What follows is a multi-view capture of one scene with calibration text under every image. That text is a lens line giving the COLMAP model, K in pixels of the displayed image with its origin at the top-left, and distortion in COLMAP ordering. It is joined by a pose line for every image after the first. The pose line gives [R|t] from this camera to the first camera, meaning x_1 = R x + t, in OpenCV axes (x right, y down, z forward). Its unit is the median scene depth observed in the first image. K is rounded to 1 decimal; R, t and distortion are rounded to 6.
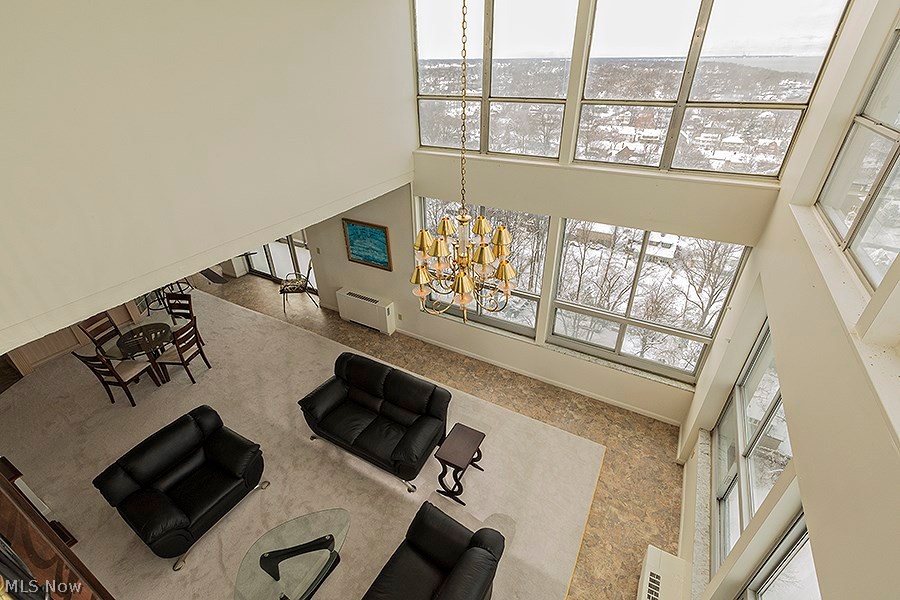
lens RADIAL K [[411.1, 0, 442.6], [0, 411.1, 297.1], [0, 0, 1]] dist [-0.004341, -0.000806]
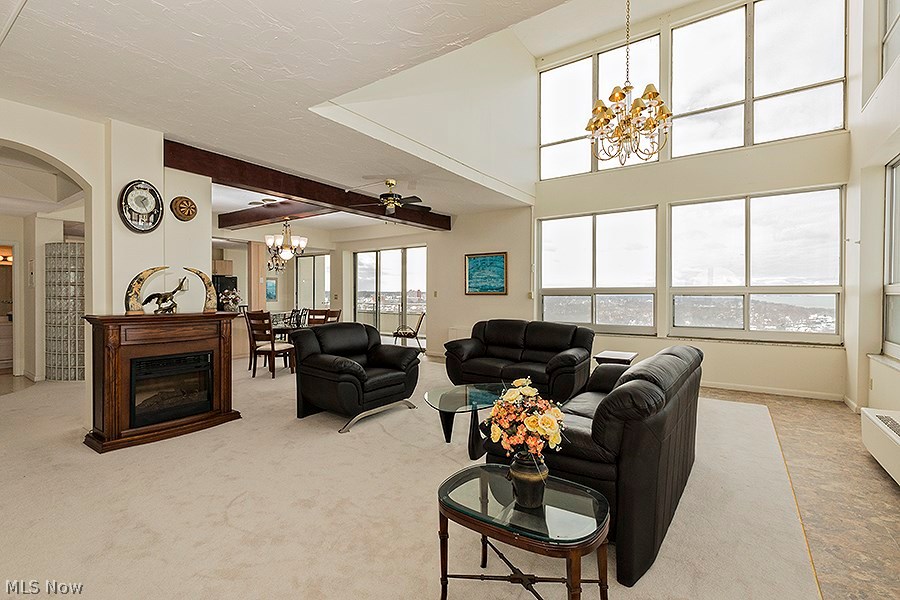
lens RADIAL K [[411.1, 0, 449.8], [0, 411.1, 293.3], [0, 0, 1]] dist [-0.004341, -0.000806]
pose [[0.995947, 0.012130, -0.089125, -0.181784], [-0.055562, 0.862176, -0.503553, 0.509038], [0.070733, 0.506464, 0.859355, 0.029196]]
